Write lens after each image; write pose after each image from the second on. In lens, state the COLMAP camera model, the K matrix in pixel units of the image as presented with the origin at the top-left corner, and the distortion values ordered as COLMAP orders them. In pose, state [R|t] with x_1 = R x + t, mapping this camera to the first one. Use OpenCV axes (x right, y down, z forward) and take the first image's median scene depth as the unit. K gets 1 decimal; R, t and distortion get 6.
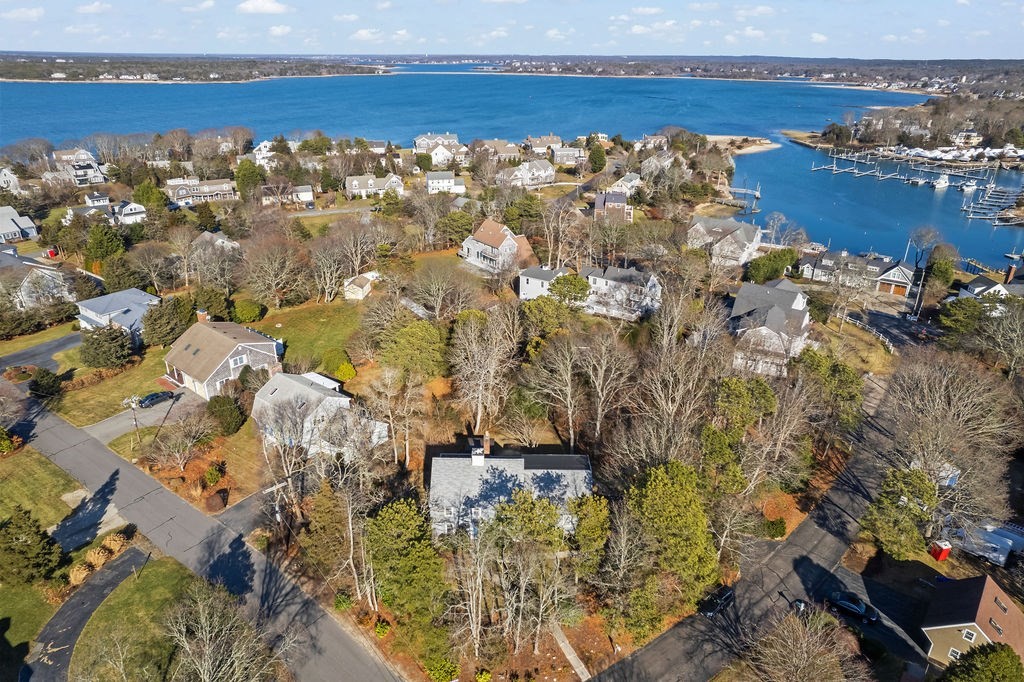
lens RADIAL K [[656.6, 0, 515.0], [0, 656.6, 338.0], [0, 0, 1]] dist [-0.080426, 0.076619]
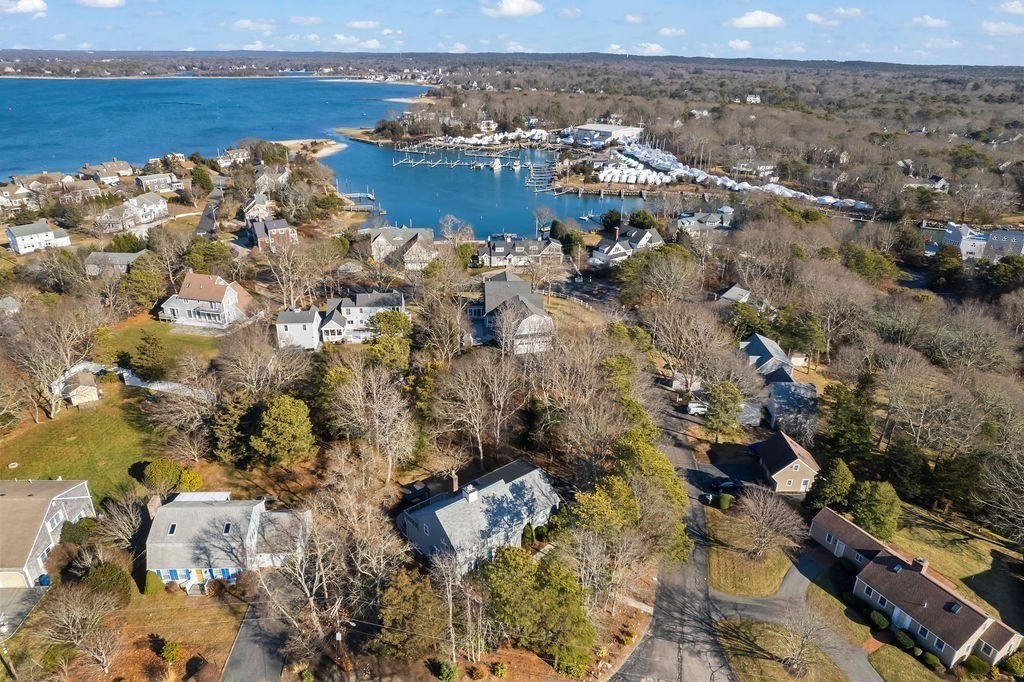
lens RADIAL K [[656.6, 0, 515.0], [0, 656.6, 338.0], [0, 0, 1]] dist [-0.080426, 0.076619]
pose [[0.762247, -0.259210, 0.593119, -0.298904], [0.253863, 0.962619, 0.094439, -0.078187], [-0.595427, 0.078585, 0.799557, 0.035269]]
